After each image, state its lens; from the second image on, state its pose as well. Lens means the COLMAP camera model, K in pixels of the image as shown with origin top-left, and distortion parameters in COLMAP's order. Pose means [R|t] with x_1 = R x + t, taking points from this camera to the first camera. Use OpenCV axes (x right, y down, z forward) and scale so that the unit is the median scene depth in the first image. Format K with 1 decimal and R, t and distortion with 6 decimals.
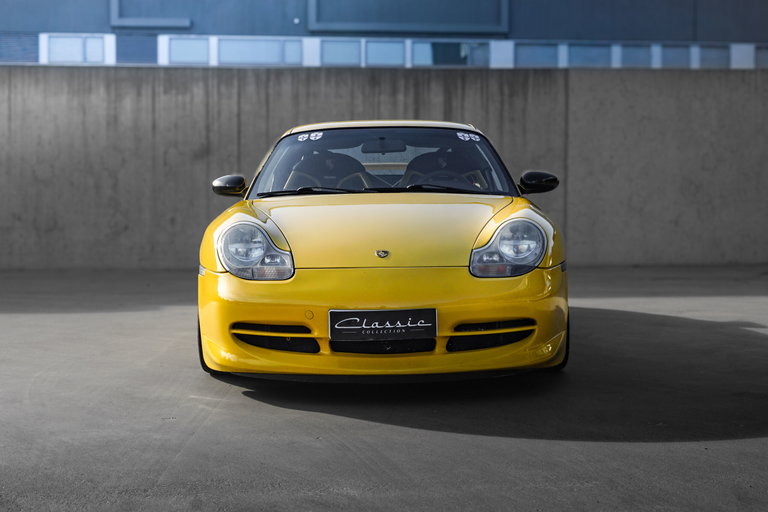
lens RADIAL K [[1090.2, 0, 383.8], [0, 1090.2, 258.1], [0, 0, 1]] dist [-0.061814, 0.000000]
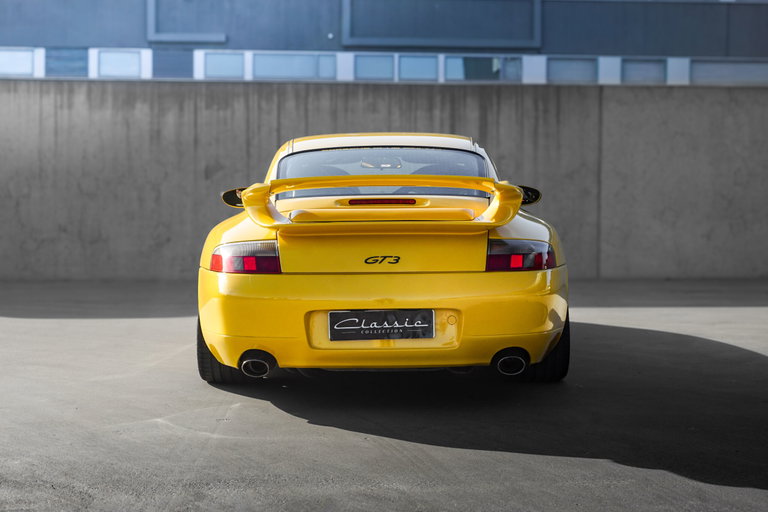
lens RADIAL K [[1090.4, 0, 383.9], [0, 1090.4, 273.9], [0, 0, 1]] dist [-0.053637, 0.000000]
pose [[0.999632, 0.004633, -0.026717, -0.006264], [-0.004586, 0.999988, 0.001801, 0.001663], [0.026725, -0.001678, 0.999641, -0.021272]]
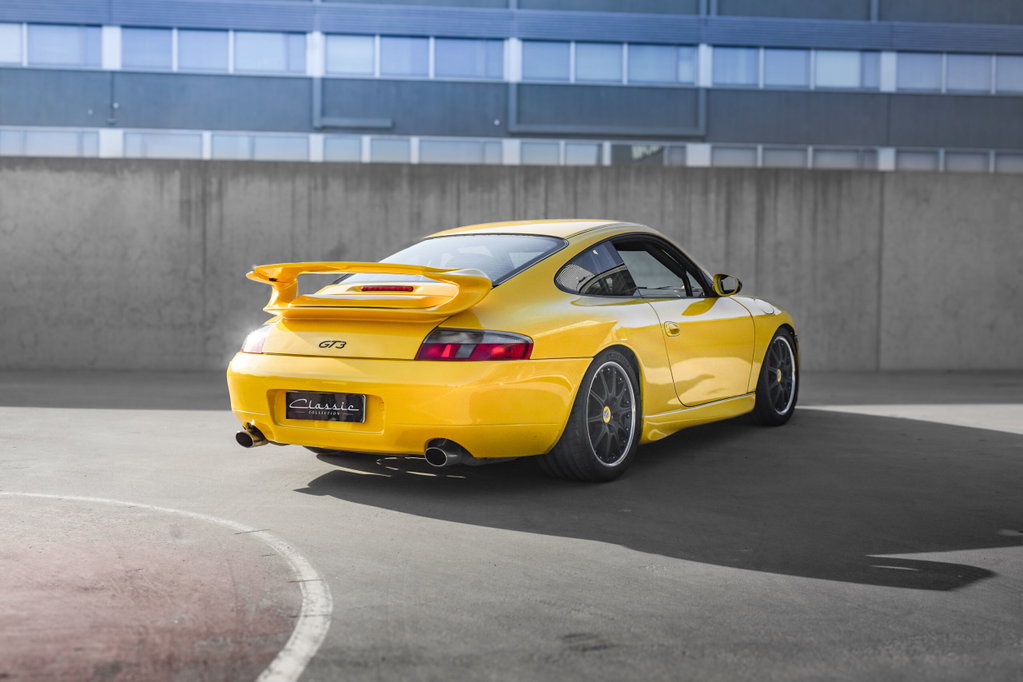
lens RADIAL K [[1053.2, 0, 513.2], [0, 1053.2, 346.9], [0, 0, 1]] dist [-0.016763, 0.000000]
pose [[0.999965, 0.004784, 0.006798, -0.168550], [-0.004723, 0.999949, -0.008935, -0.004224], [-0.006840, 0.008903, 0.999937, 0.060240]]
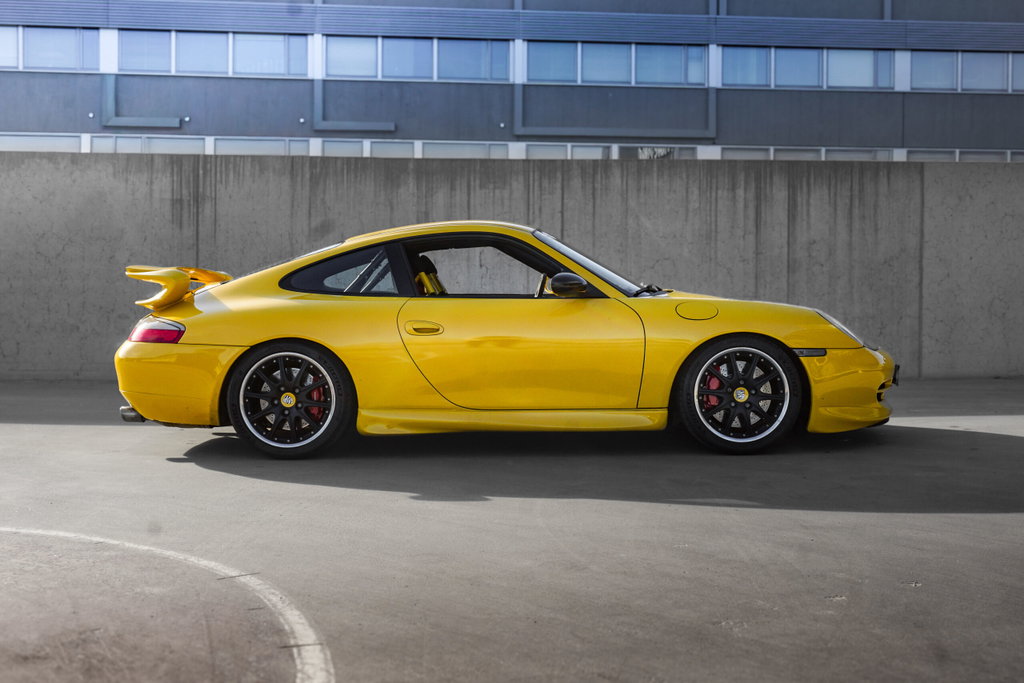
lens RADIAL K [[1050.6, 0, 510.0], [0, 1050.6, 336.8], [0, 0, 1]] dist [-0.010787, 0.000000]
pose [[0.999998, -0.000248, 0.002036, -0.179058], [0.000301, 0.999660, -0.026080, -0.004094], [-0.002029, 0.026081, 0.999658, 0.125453]]
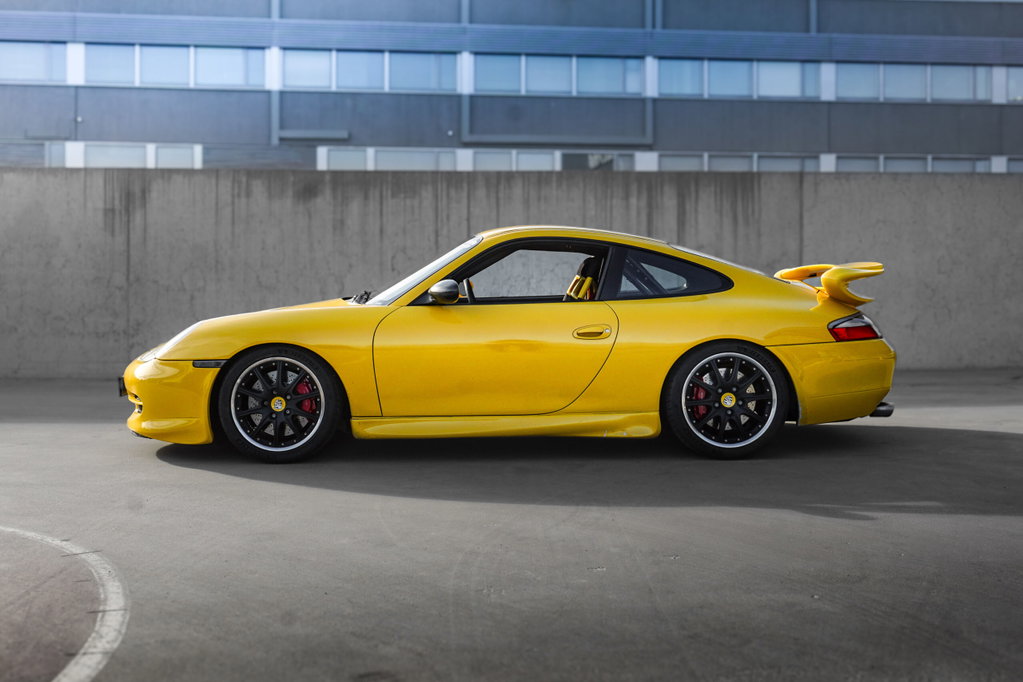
lens RADIAL K [[1014.9, 0, 500.6], [0, 1014.9, 307.2], [0, 0, 1]] dist [-0.020598, 0.000000]
pose [[0.999811, -0.004434, 0.018931, -0.122239], [0.005388, 0.998703, -0.050626, -0.006061], [-0.018682, 0.050718, 0.998538, 0.091815]]
